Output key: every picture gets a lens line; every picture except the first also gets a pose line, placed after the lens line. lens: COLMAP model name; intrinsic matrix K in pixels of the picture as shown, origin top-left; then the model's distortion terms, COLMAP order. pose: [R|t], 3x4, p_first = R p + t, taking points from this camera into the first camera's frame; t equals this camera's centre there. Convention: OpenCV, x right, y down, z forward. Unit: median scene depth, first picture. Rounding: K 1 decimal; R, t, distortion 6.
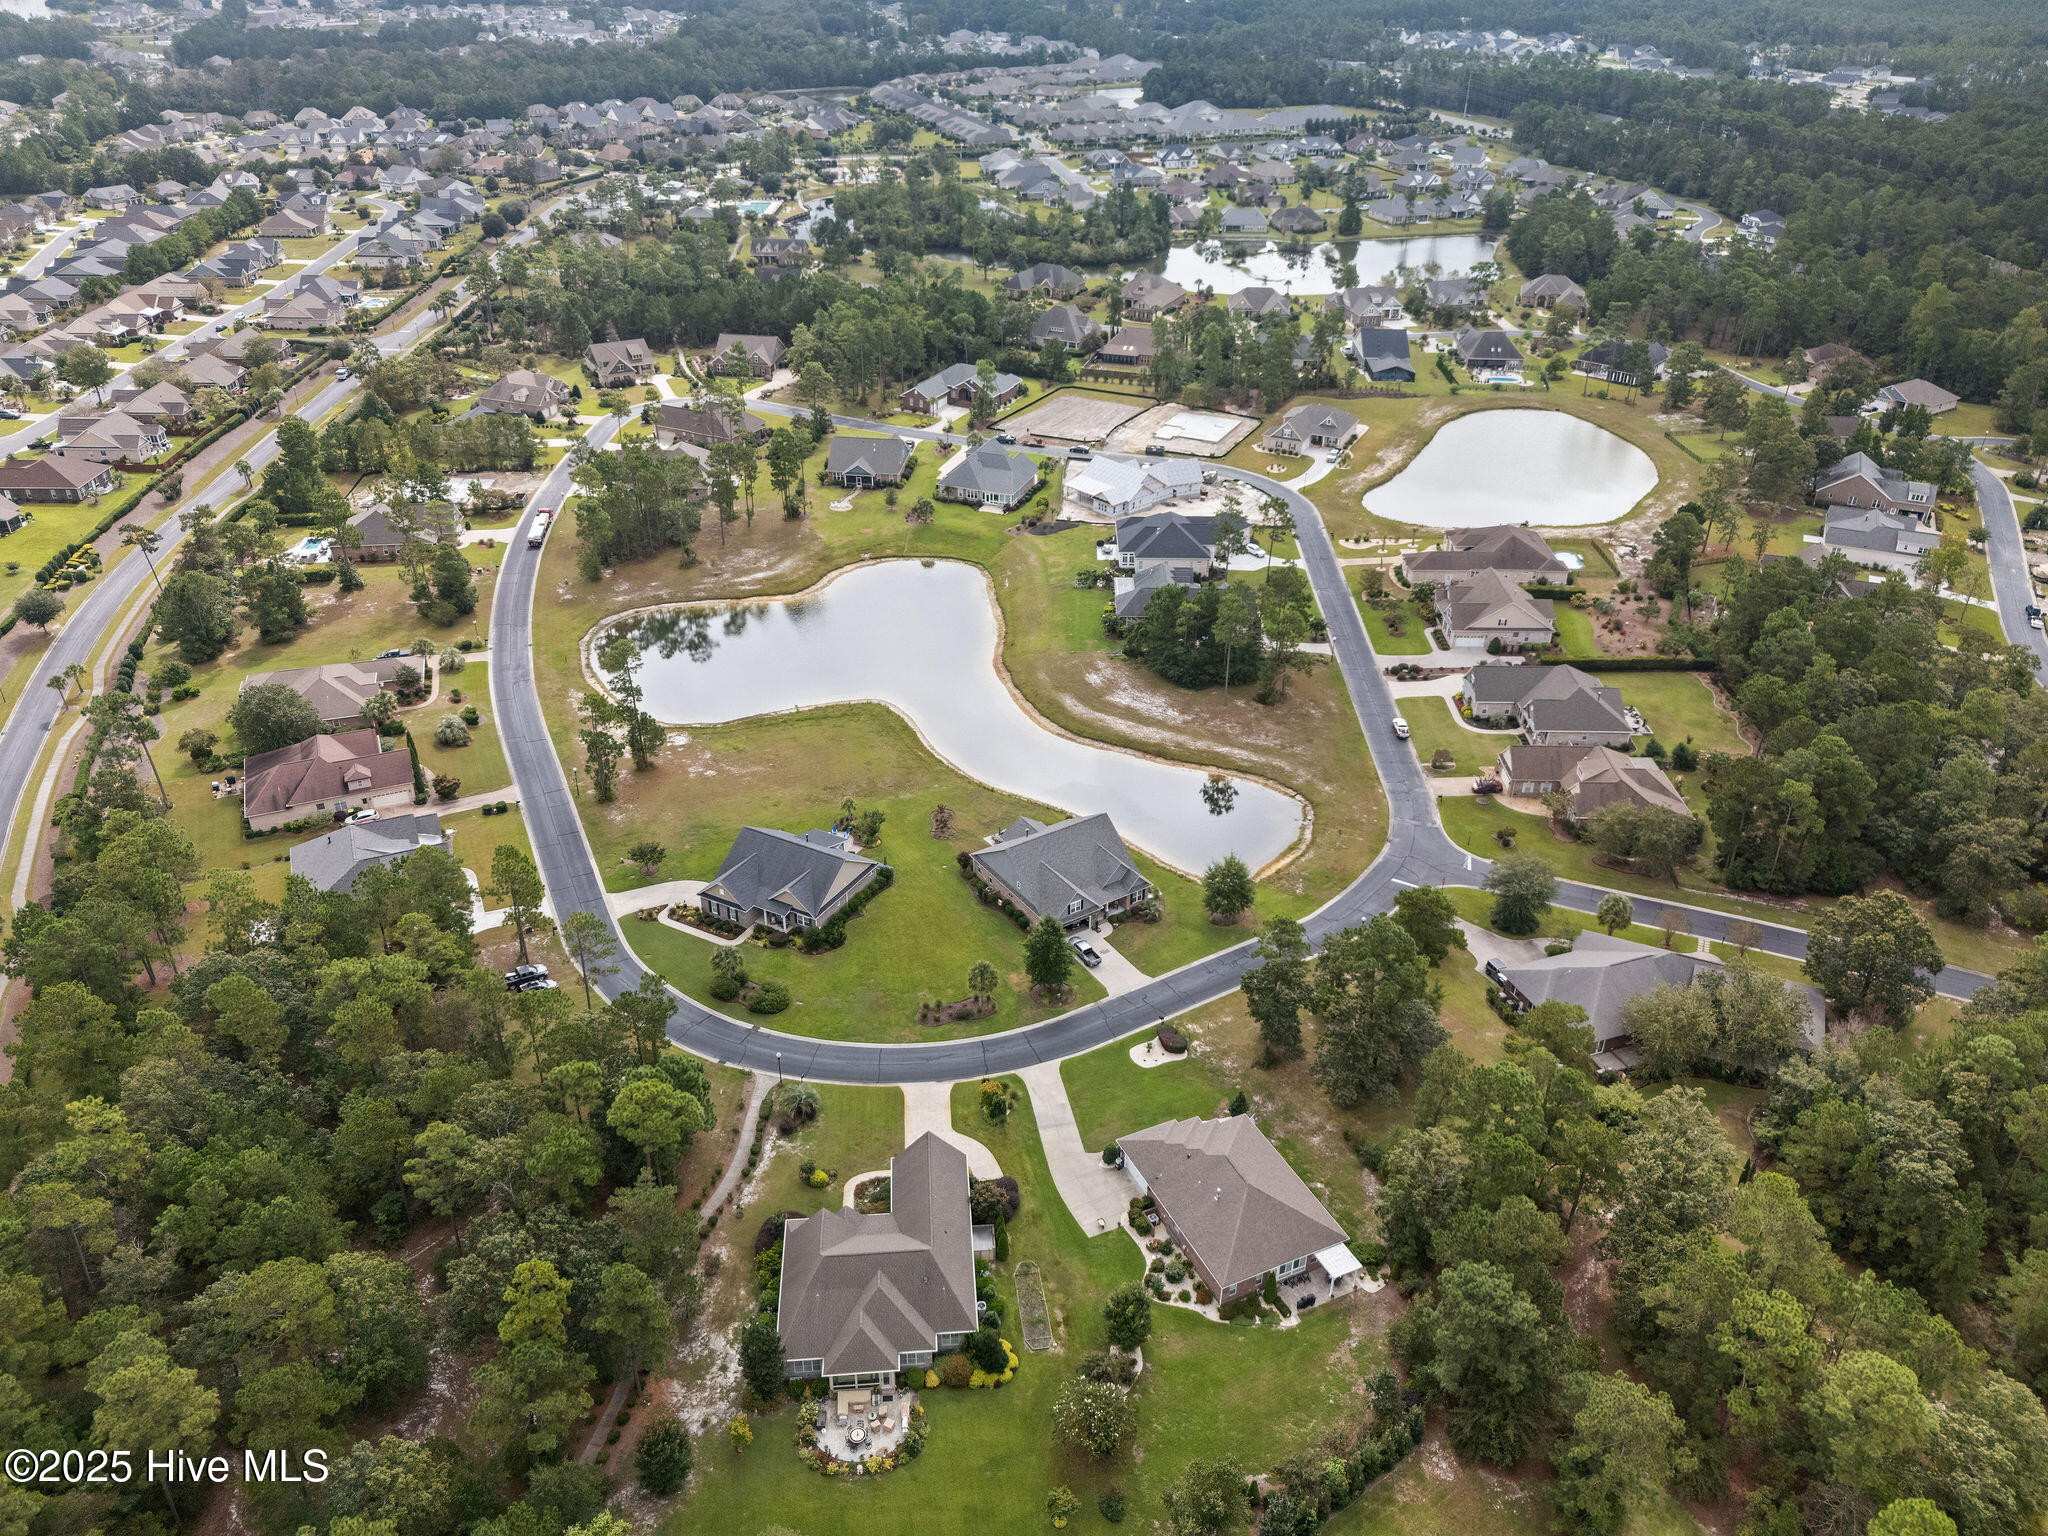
lens RADIAL K [[1518.0, 0, 1034.3], [0, 1518.0, 761.9], [0, 0, 1]] dist [0.103147, -0.124890]
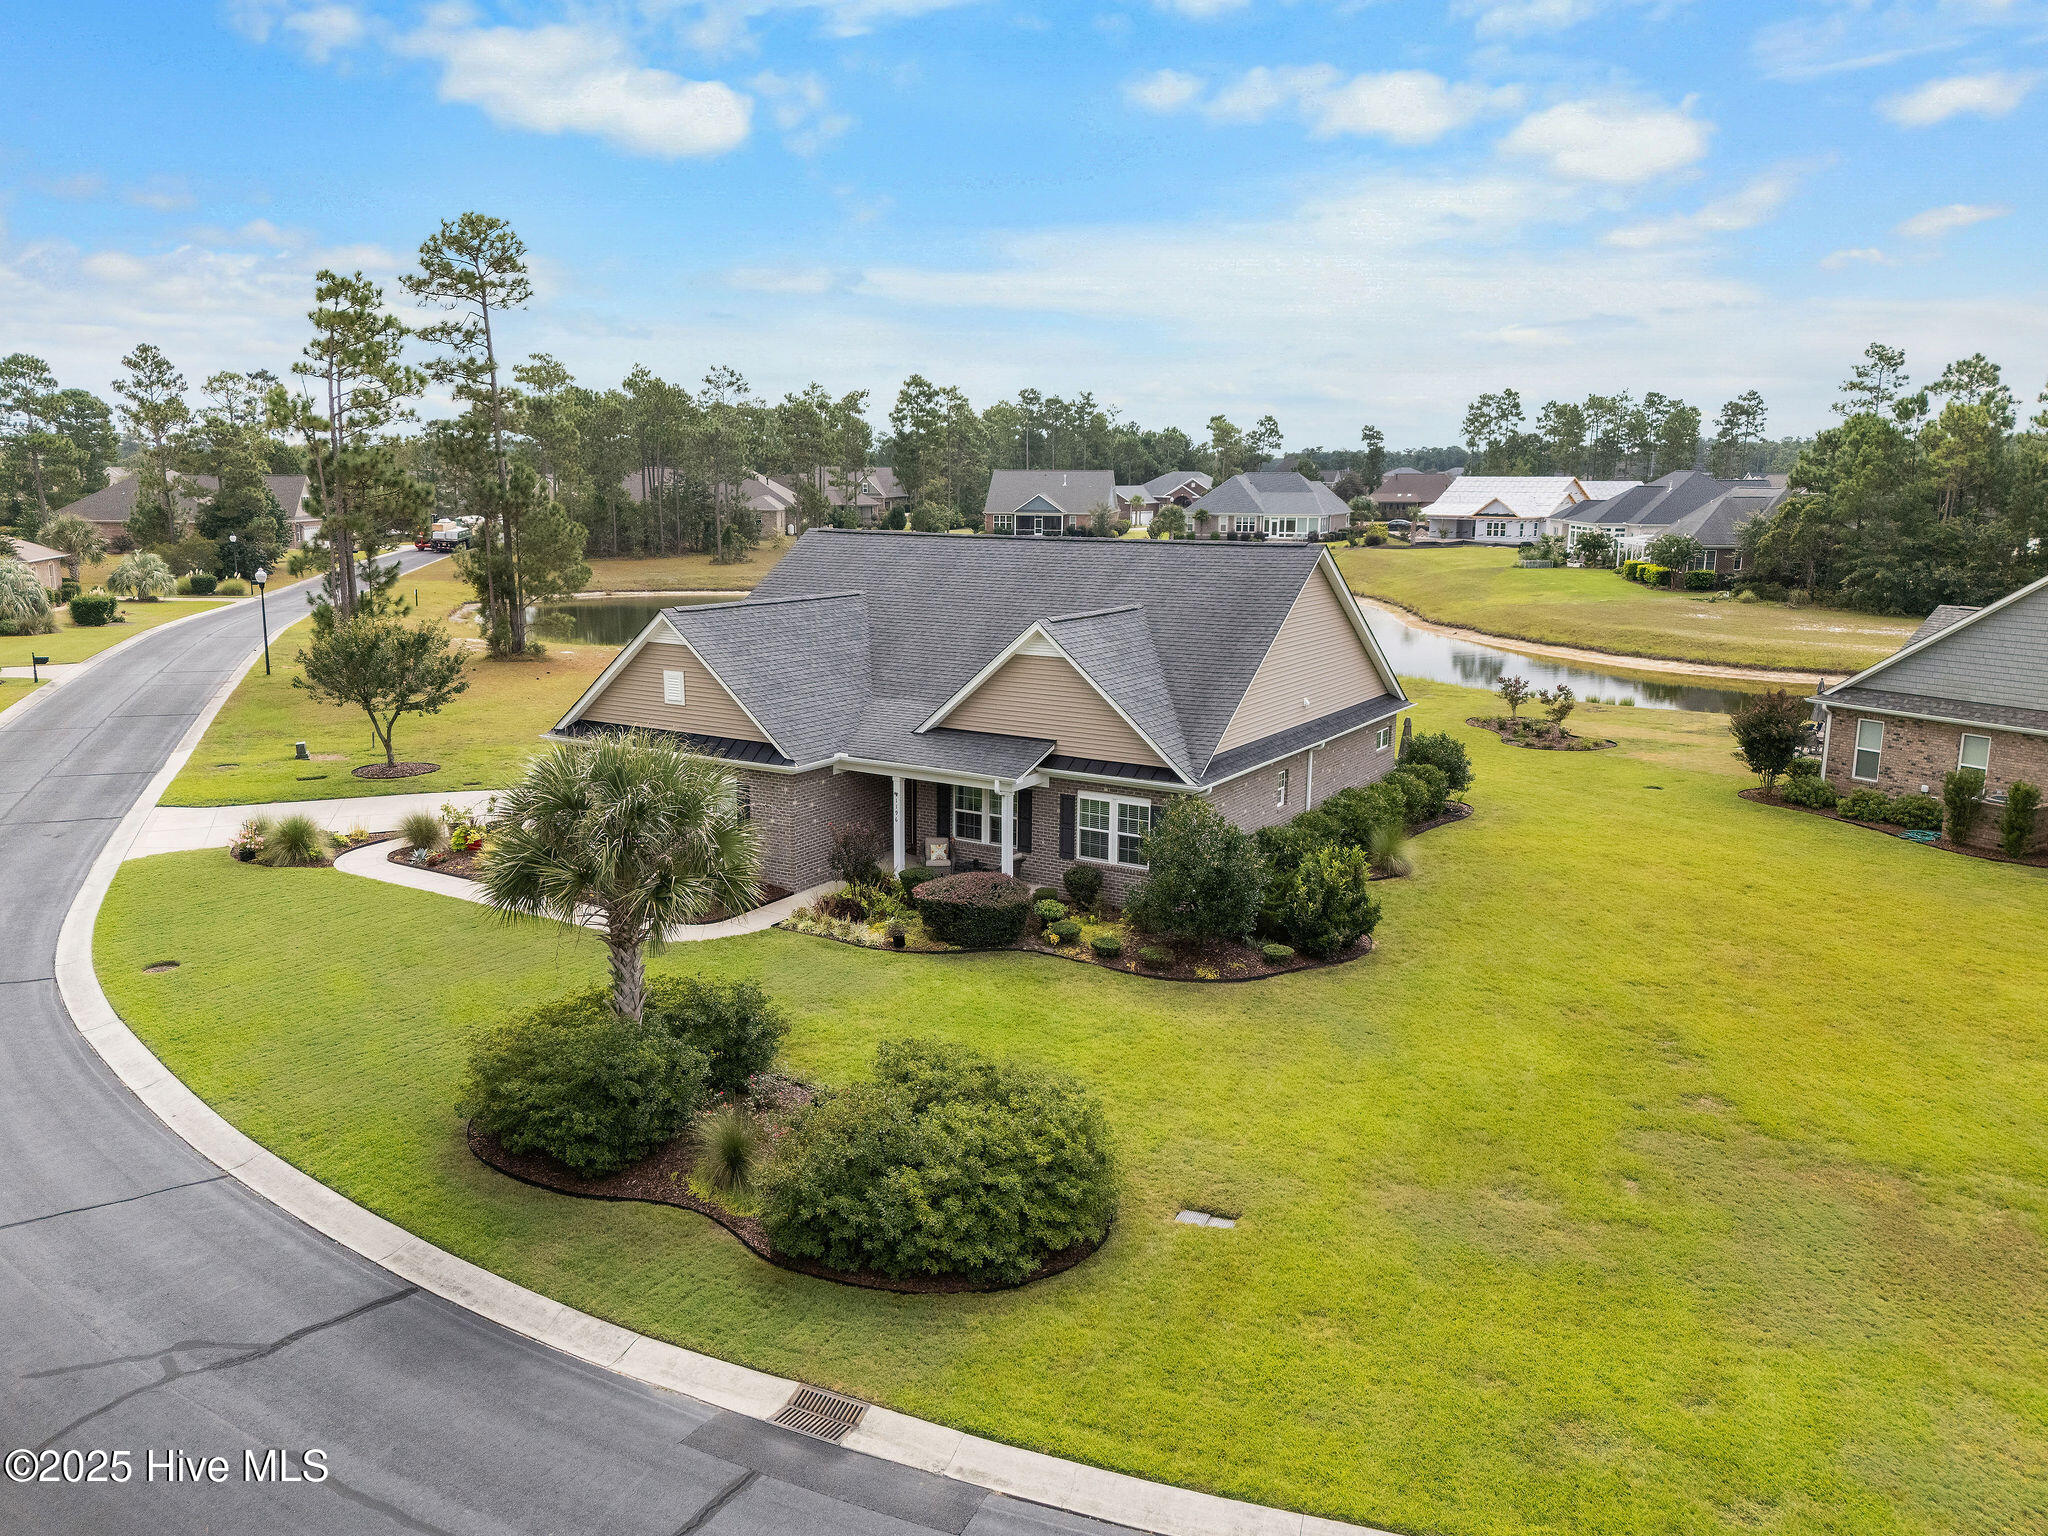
lens RADIAL K [[1518.0, 0, 1034.3], [0, 1518.0, 761.9], [0, 0, 1]] dist [0.103147, -0.124890]
pose [[0.998939, 0.005109, -0.045776, -0.130009], [-0.020049, 0.942966, -0.332284, 0.131811], [0.041468, 0.332849, 0.942068, 0.707425]]
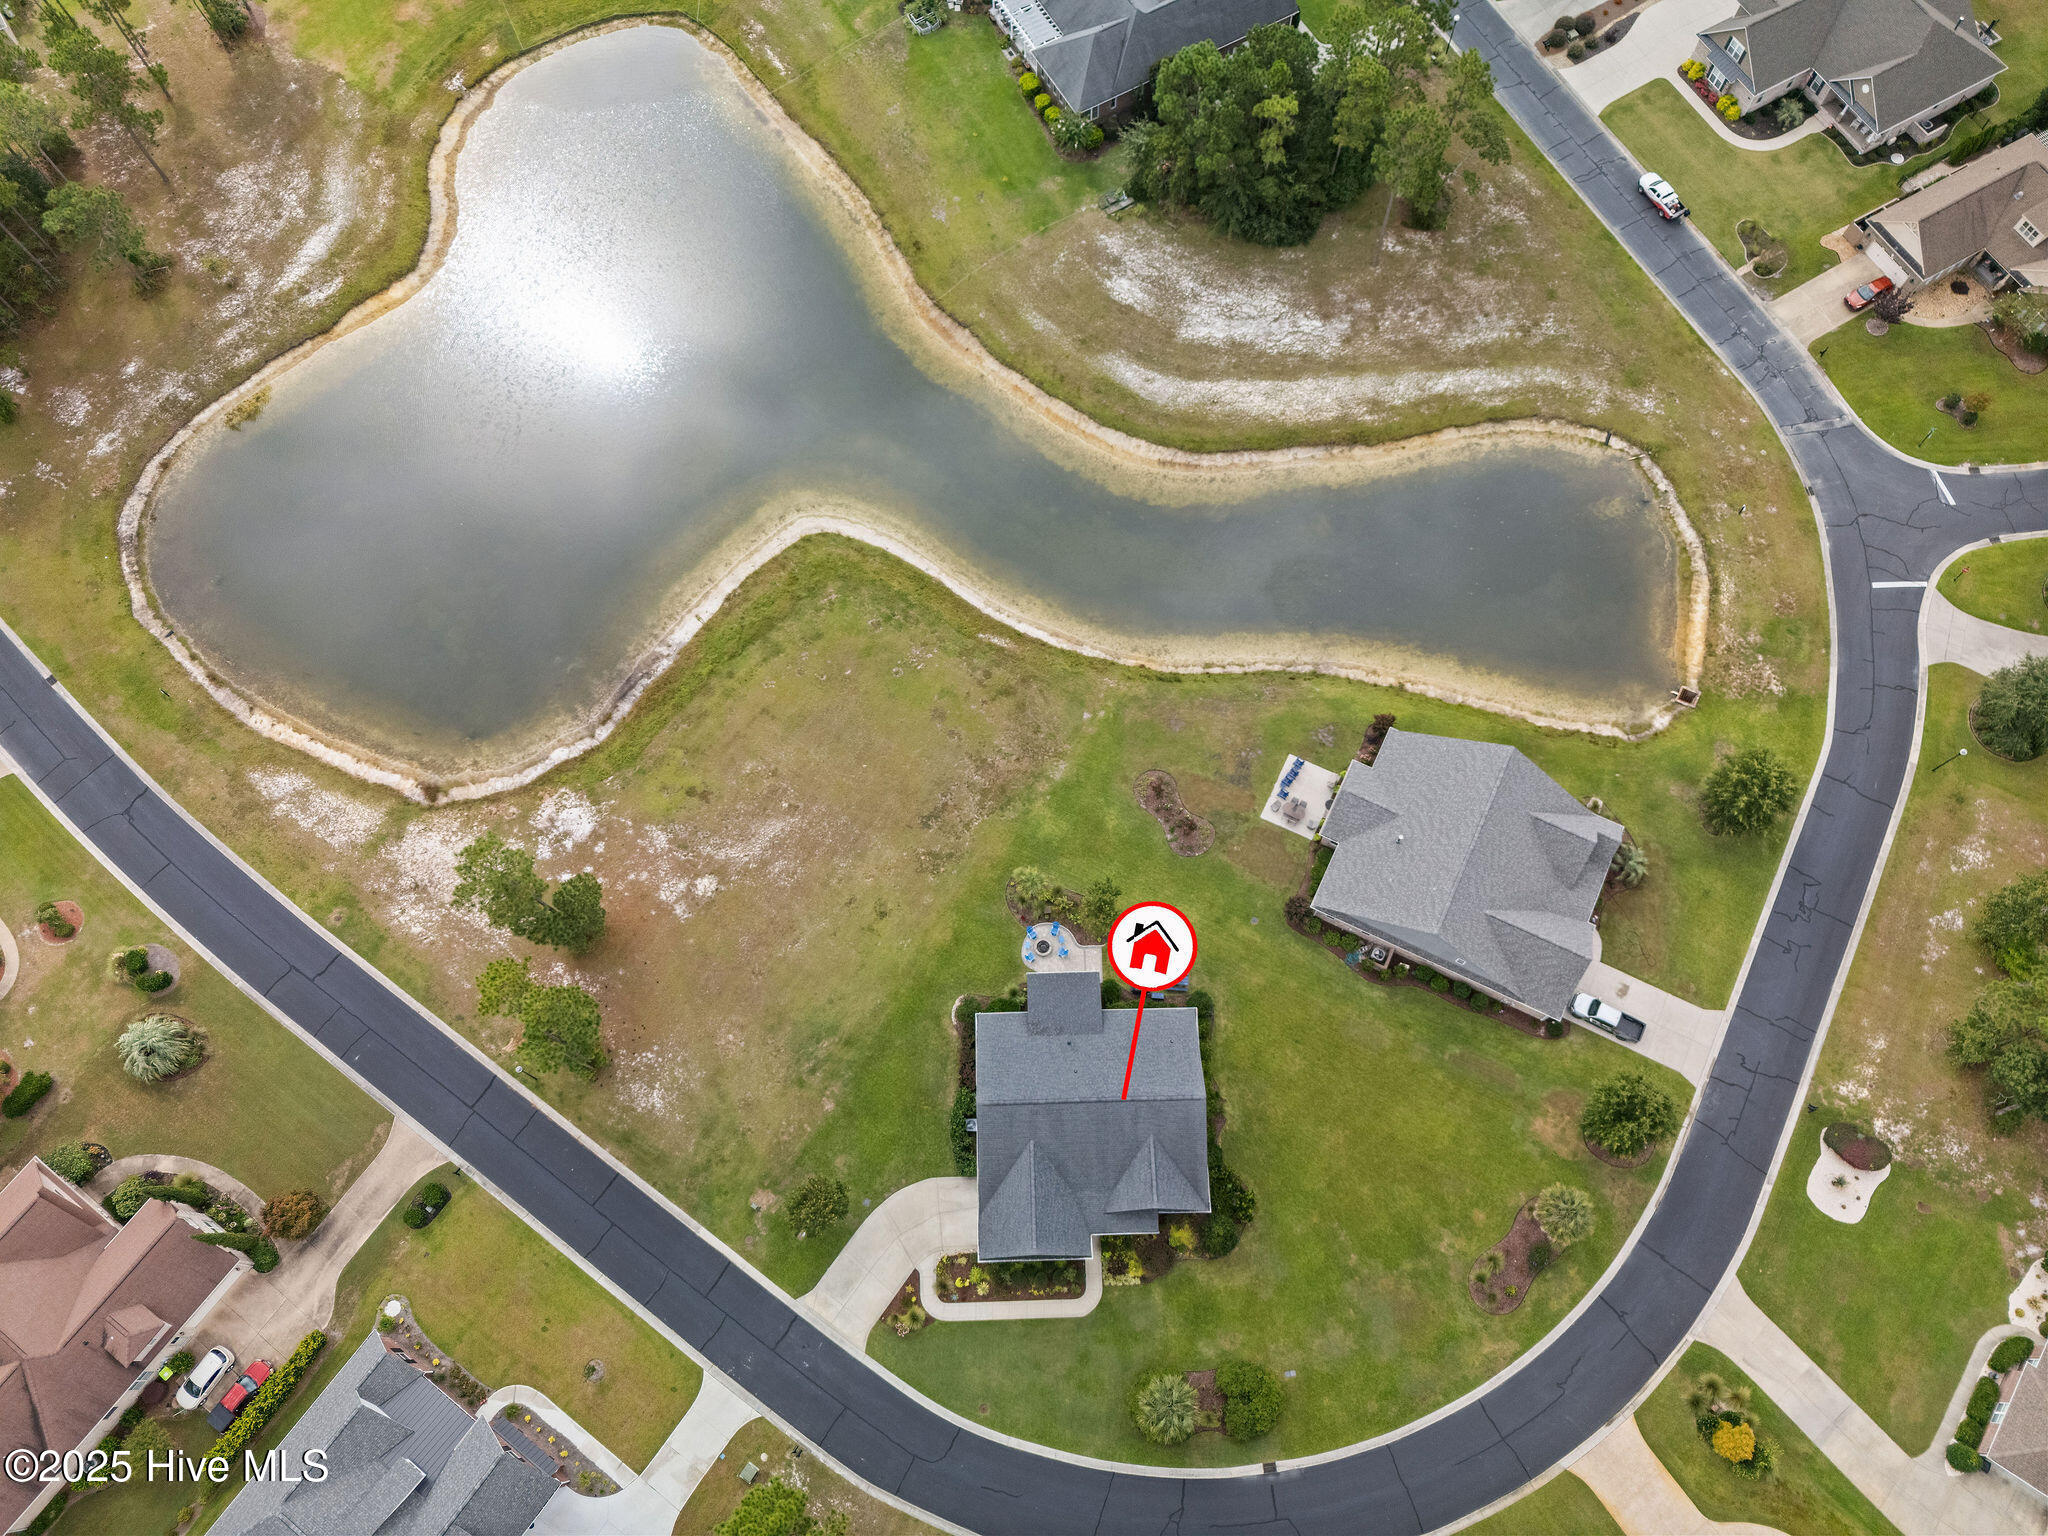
lens RADIAL K [[1511.1, 0, 1035.7], [0, 1511.1, 761.7], [0, 0, 1]] dist [0.082585, -0.084481]
pose [[0.864921, -0.475197, 0.161555, -0.178462], [0.267300, 0.708551, 0.653075, -0.339233], [-0.424809, -0.521674, 0.739860, 0.584795]]
